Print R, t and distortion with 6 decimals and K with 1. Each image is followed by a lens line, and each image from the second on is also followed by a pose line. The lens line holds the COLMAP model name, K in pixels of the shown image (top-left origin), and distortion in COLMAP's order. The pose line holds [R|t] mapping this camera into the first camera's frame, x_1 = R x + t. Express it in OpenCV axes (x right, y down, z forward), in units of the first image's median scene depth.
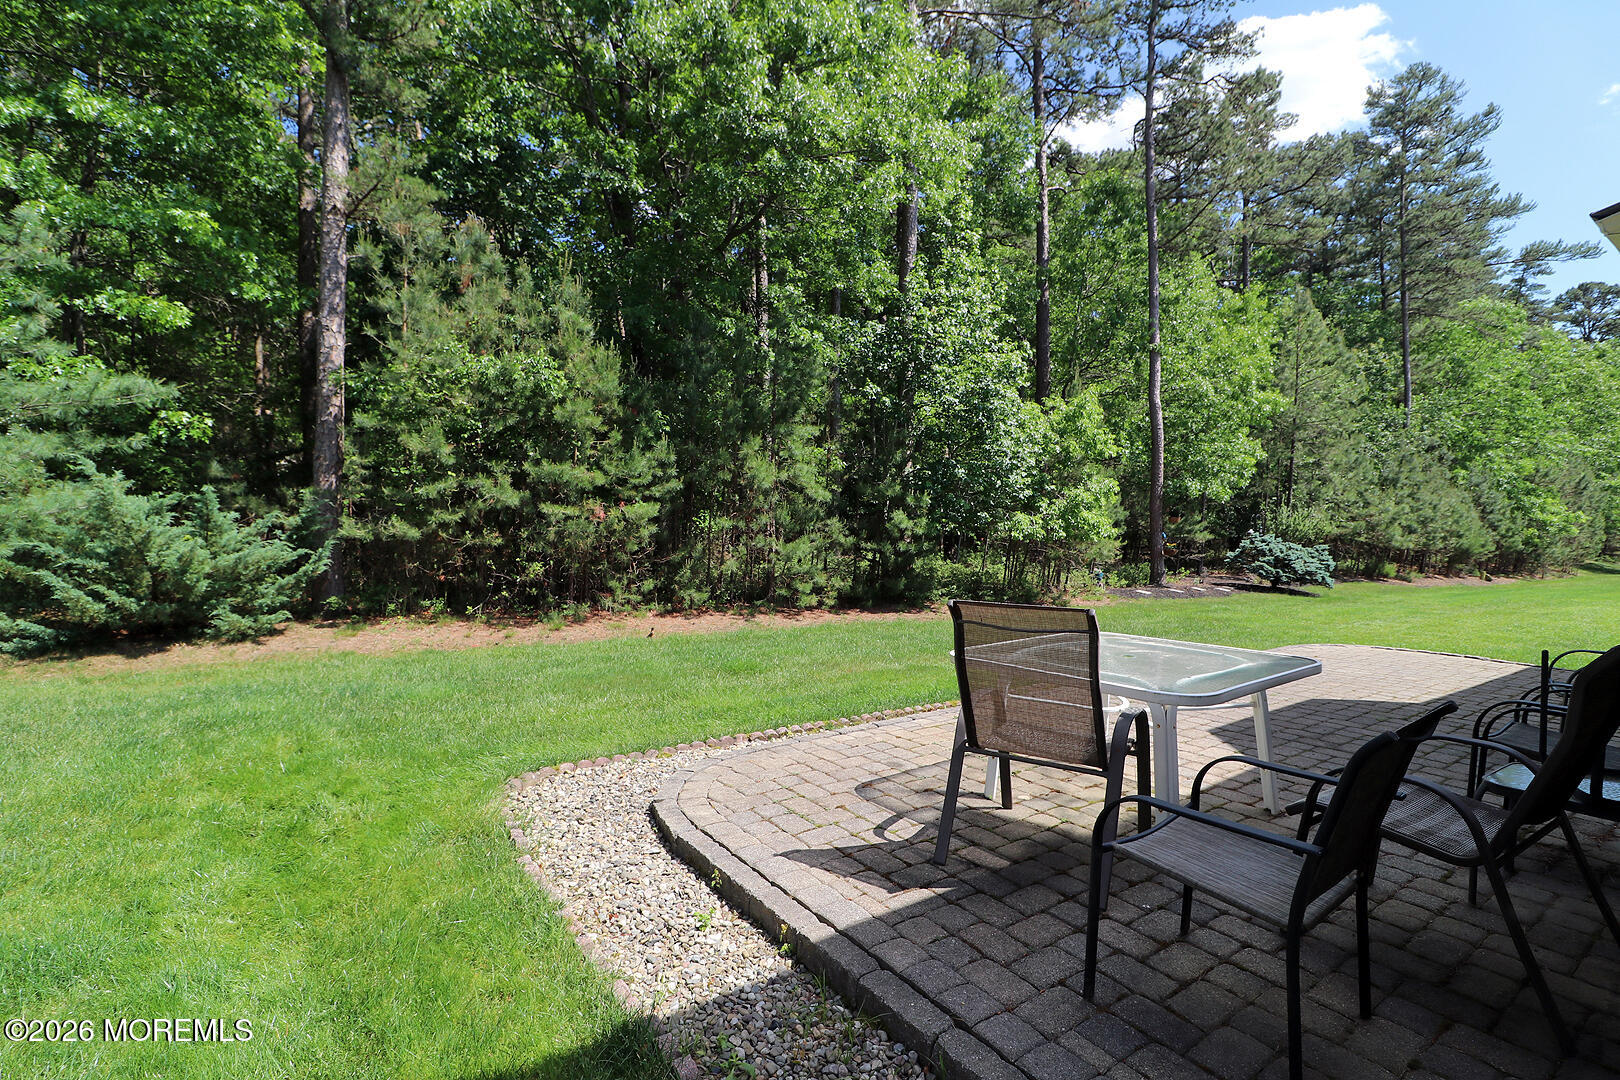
lens RADIAL K [[776.7, 0, 793.6], [0, 776.7, 550.2], [0, 0, 1]] dist [-0.008357, -0.010160]
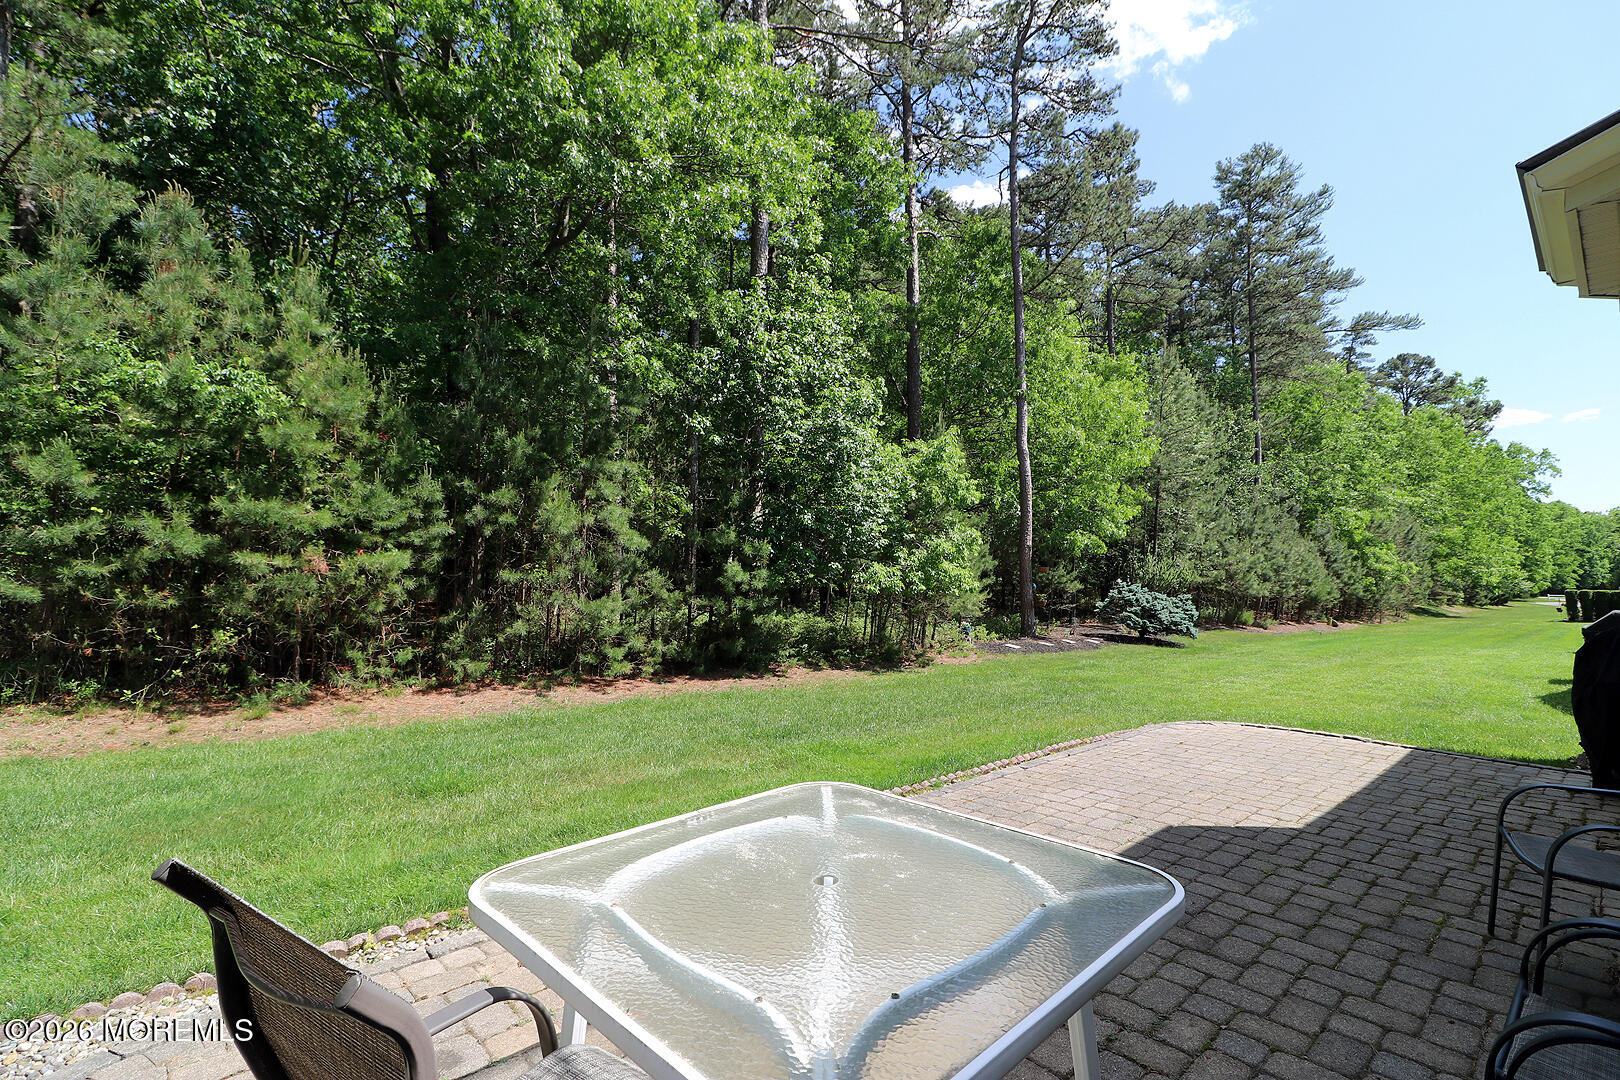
lens RADIAL K [[776.7, 0, 799.6], [0, 776.7, 553.8], [0, 0, 1]] dist [-0.008357, -0.010160]
pose [[0.990573, 0.005608, 0.136870, 0.081048], [0.001690, 0.998586, -0.053142, -0.011643], [-0.136974, 0.052873, 0.989163, 0.116706]]
